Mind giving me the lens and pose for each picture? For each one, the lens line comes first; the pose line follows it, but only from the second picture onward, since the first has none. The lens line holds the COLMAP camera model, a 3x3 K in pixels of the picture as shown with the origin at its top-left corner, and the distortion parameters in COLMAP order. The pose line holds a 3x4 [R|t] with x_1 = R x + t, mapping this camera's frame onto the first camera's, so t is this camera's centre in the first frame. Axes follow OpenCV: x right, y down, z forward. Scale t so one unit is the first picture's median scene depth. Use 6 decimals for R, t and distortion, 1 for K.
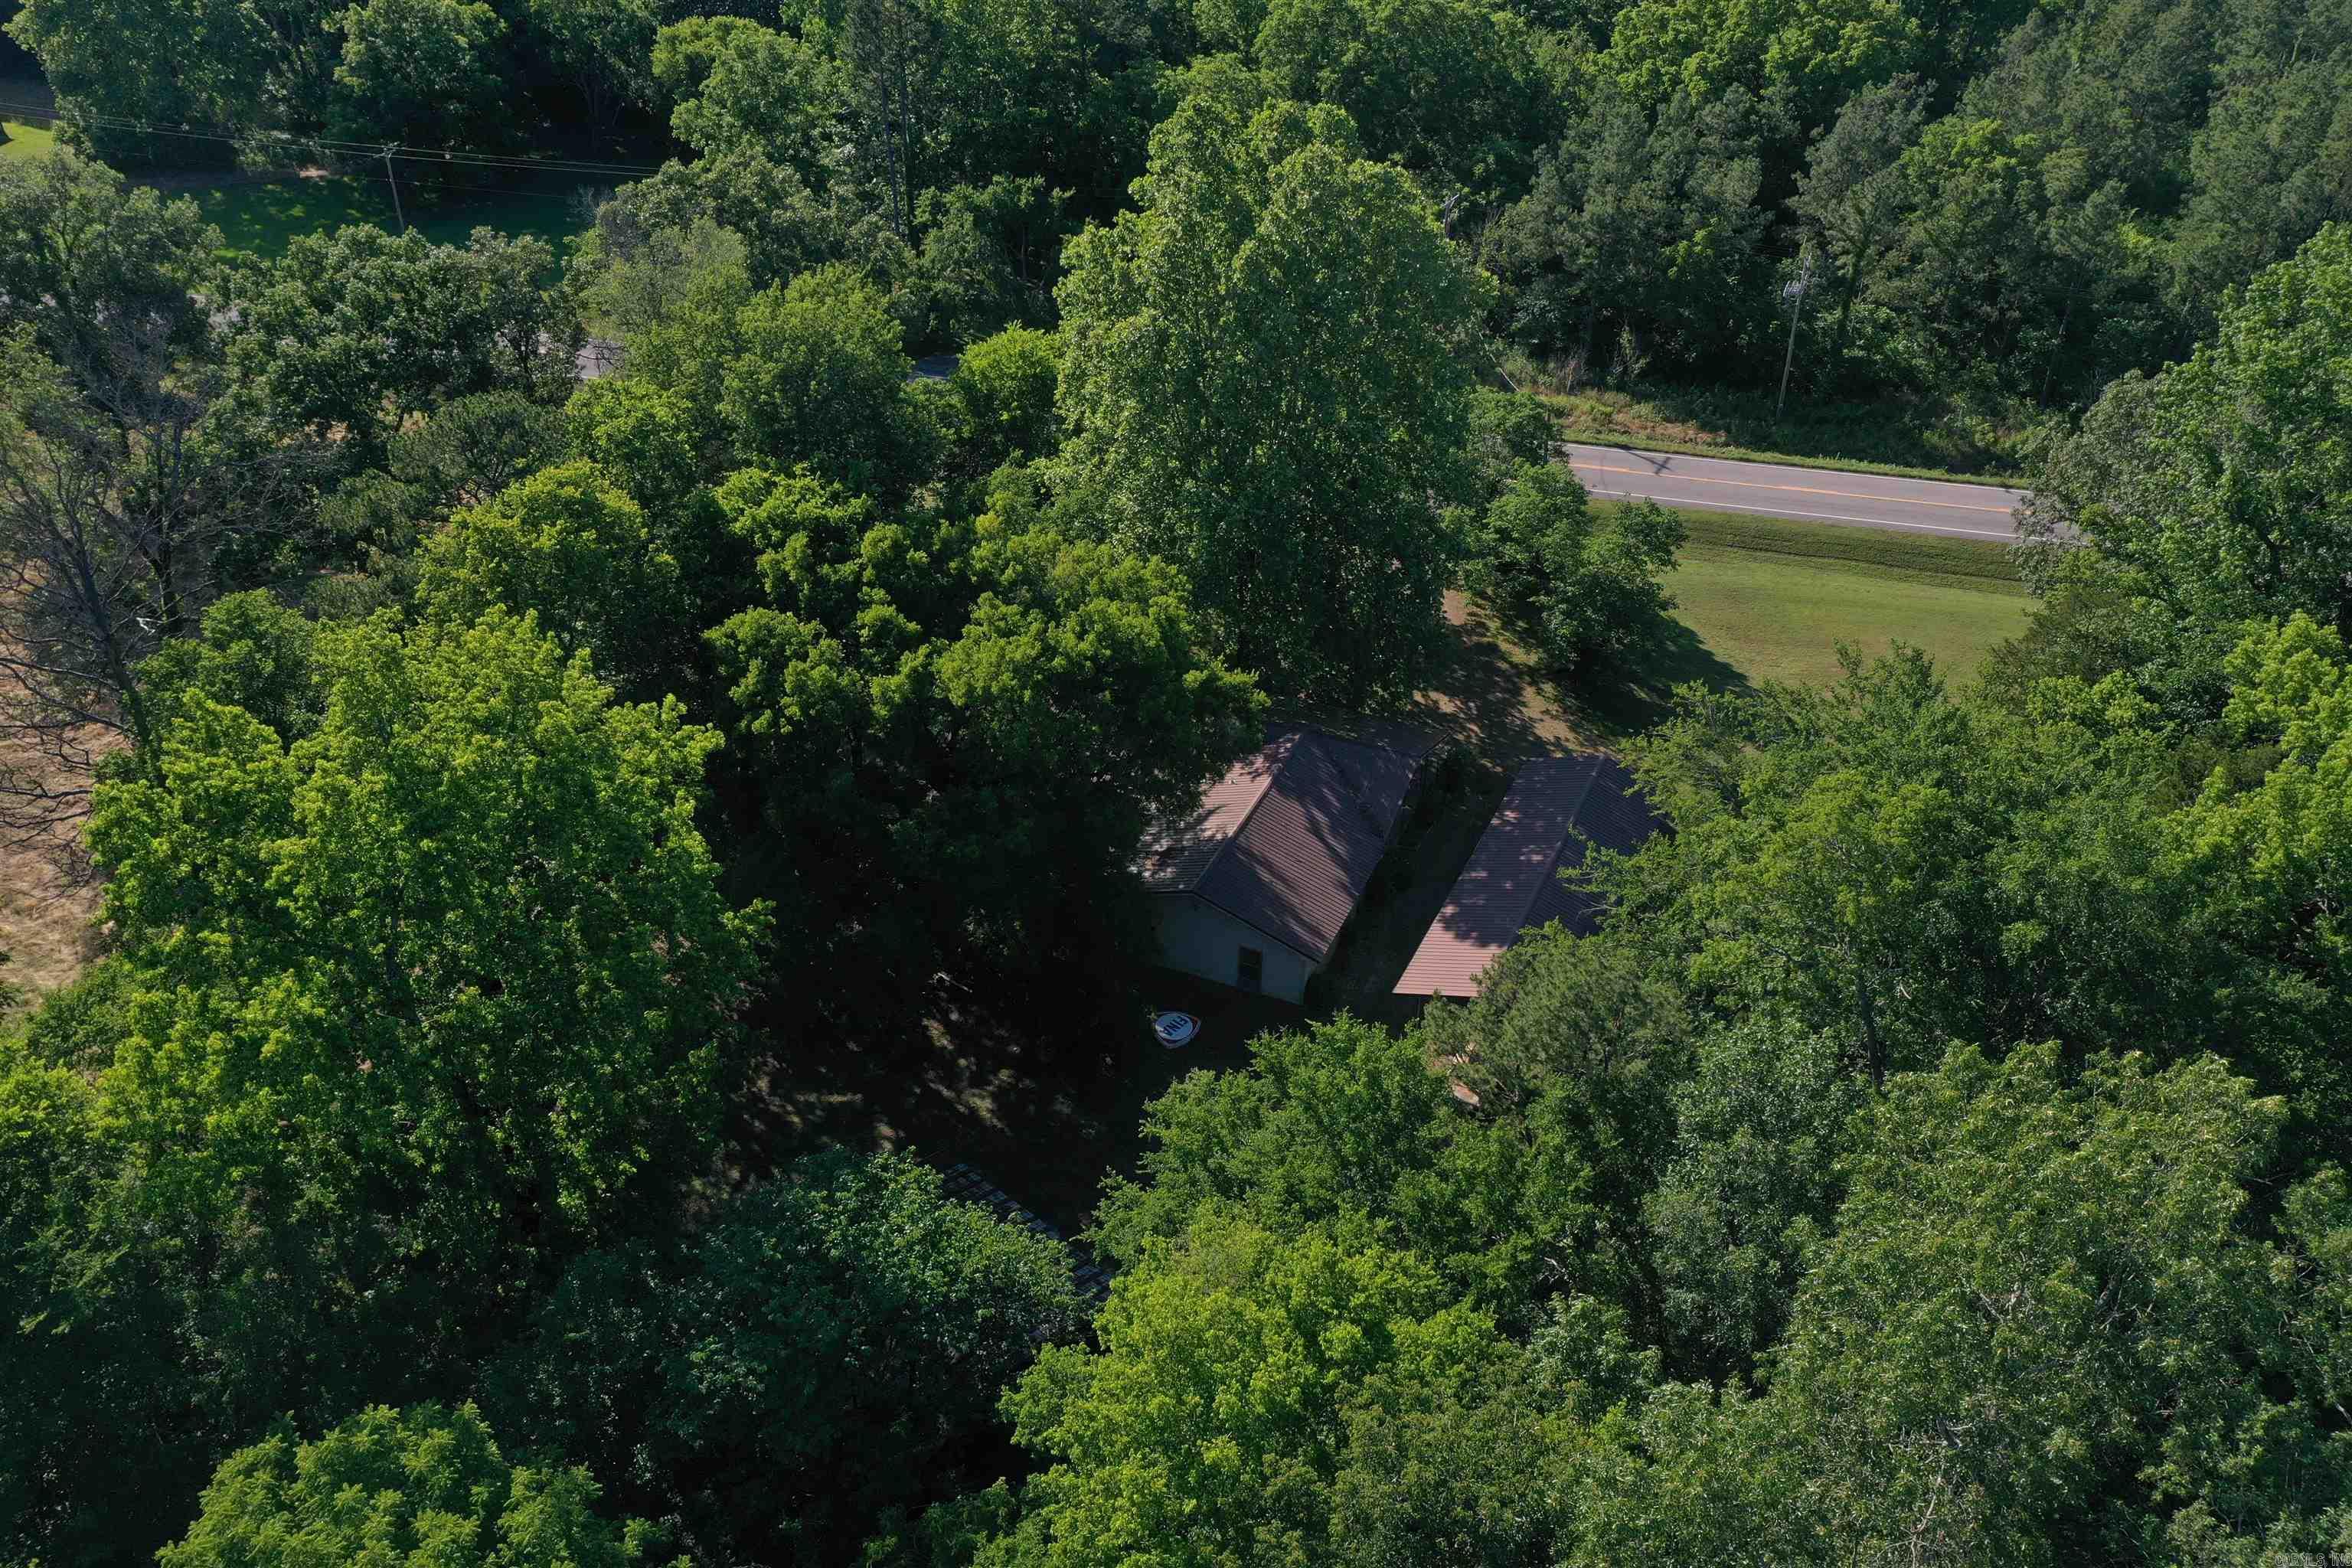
lens RADIAL K [[1863.0, 0, 1174.2], [0, 1863.0, 782.0], [0, 0, 1]] dist [0.011944, -0.001021]
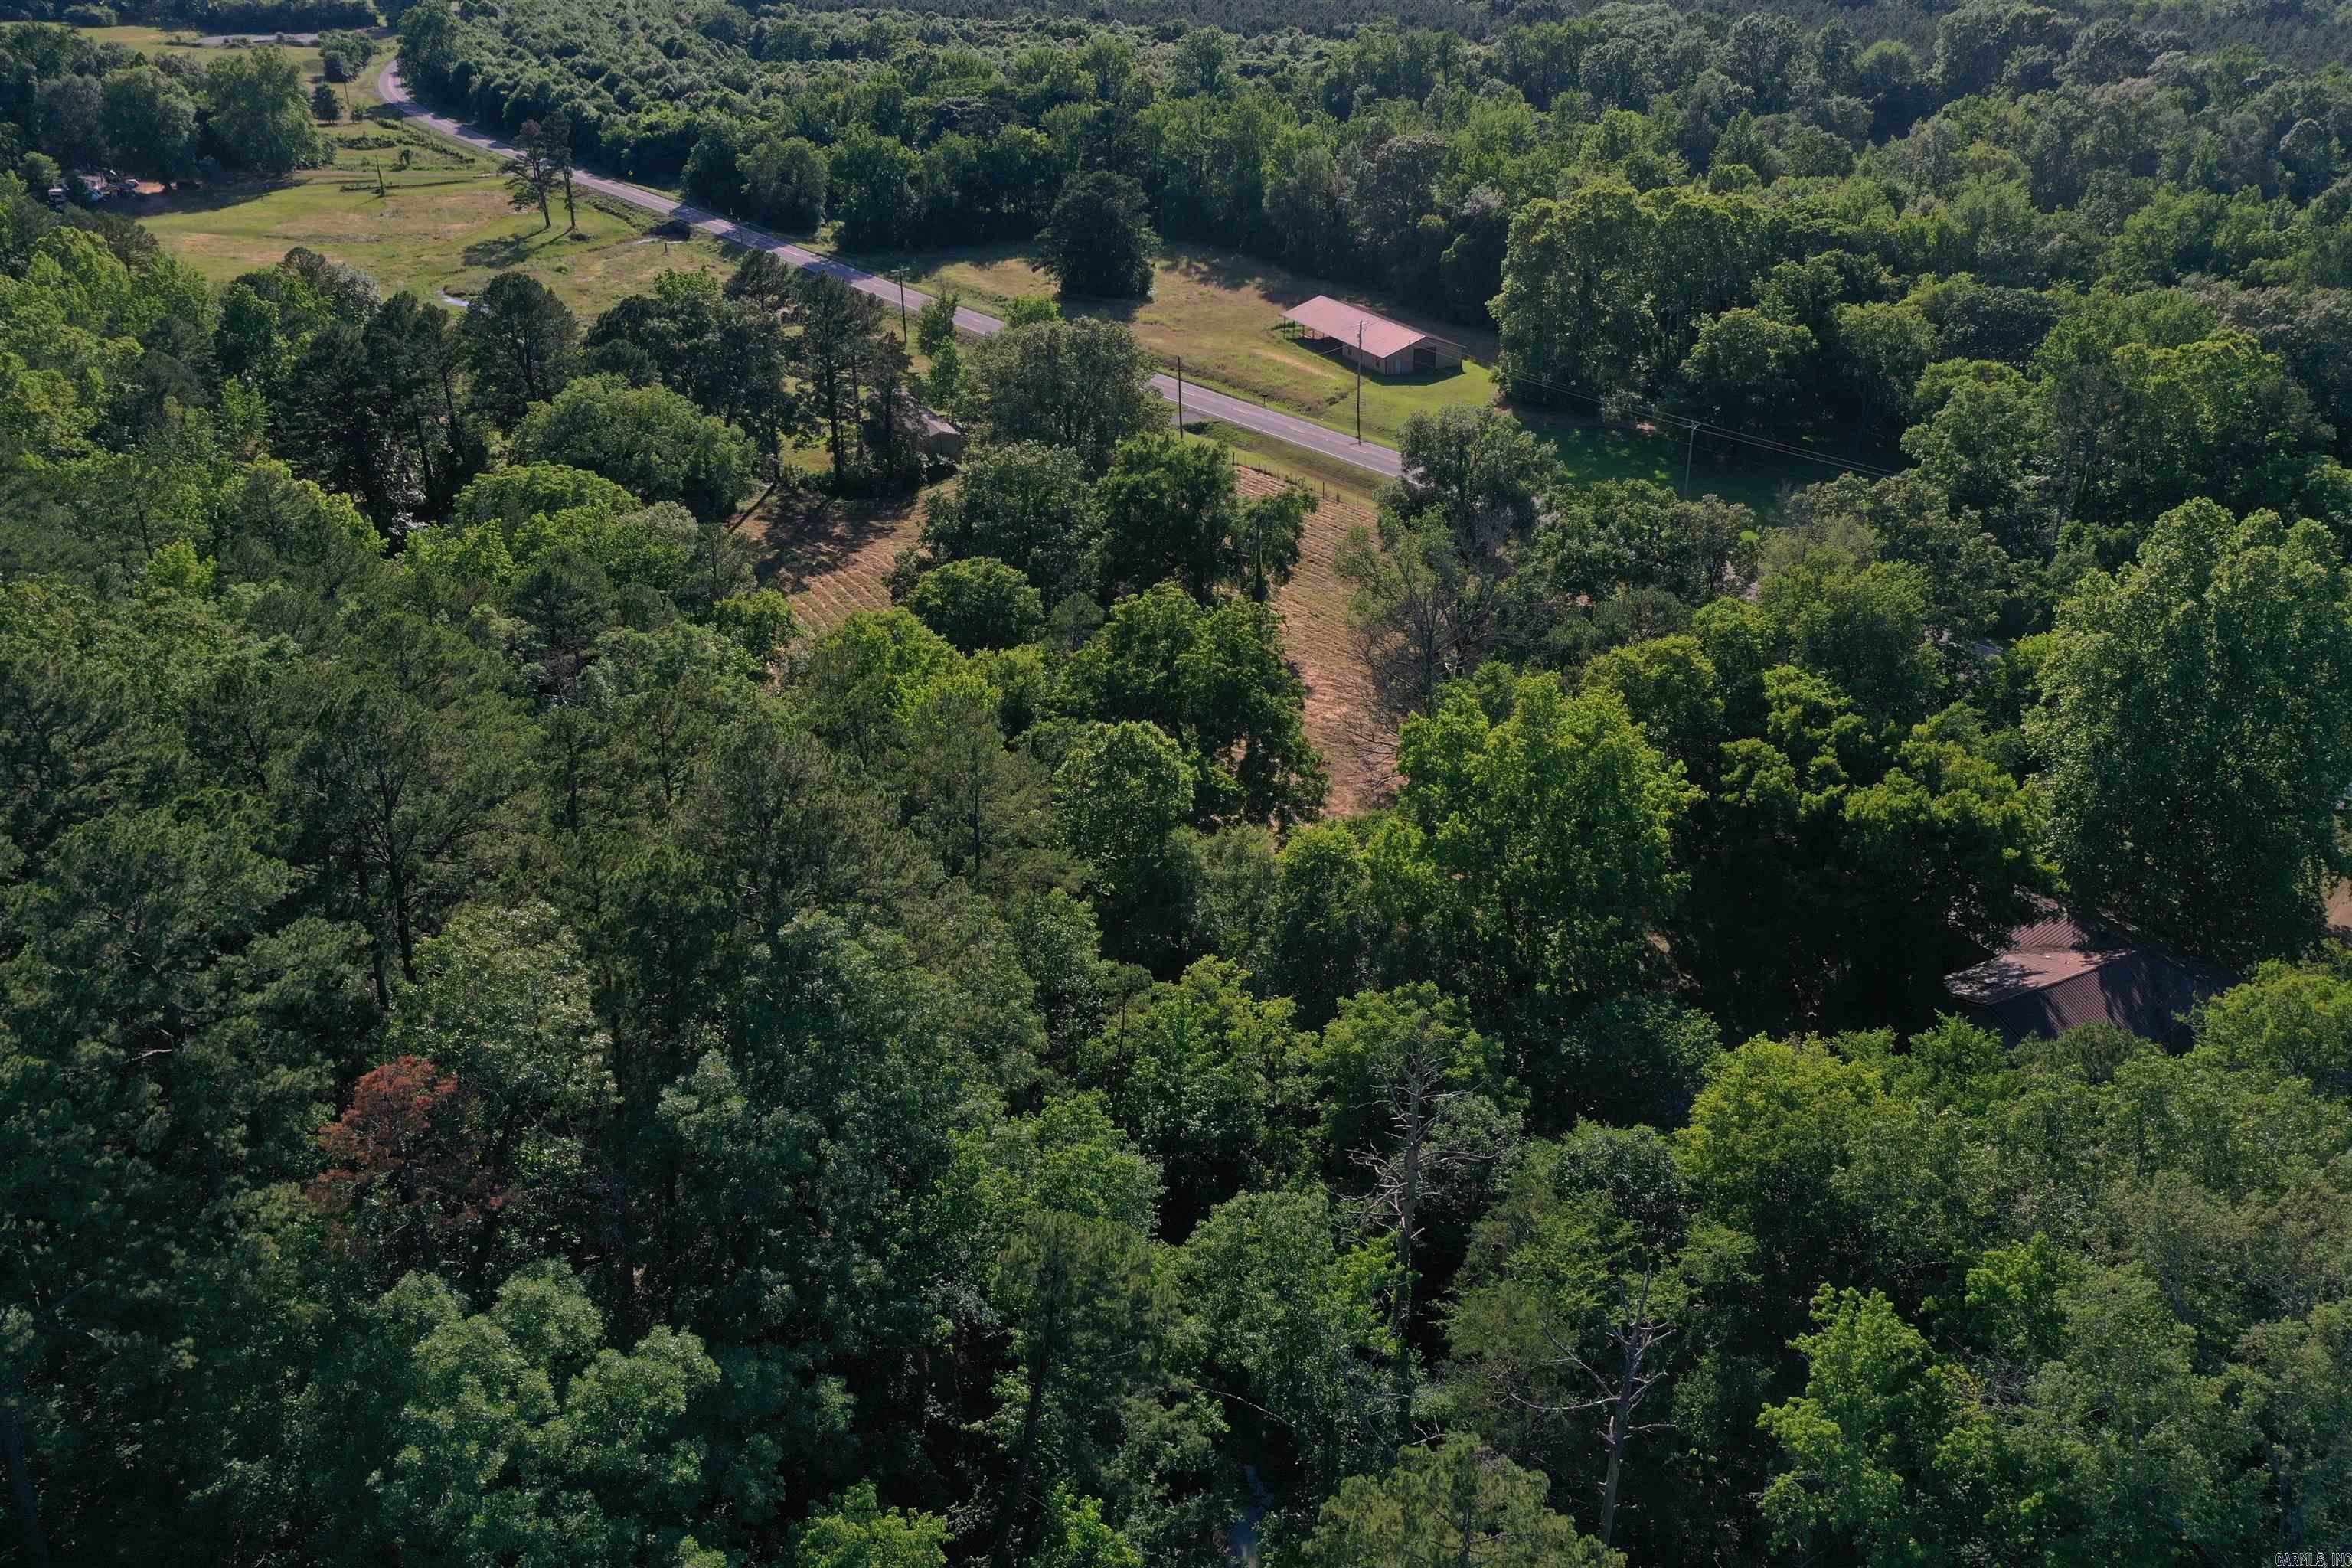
lens RADIAL K [[1863.0, 0, 1174.2], [0, 1863.0, 782.0], [0, 0, 1]] dist [0.011944, -0.001021]
pose [[0.770713, 0.264537, -0.579674, 0.342215], [-0.334180, 0.942402, -0.014243, 0.136896], [0.542518, 0.204693, 0.814724, -0.630158]]
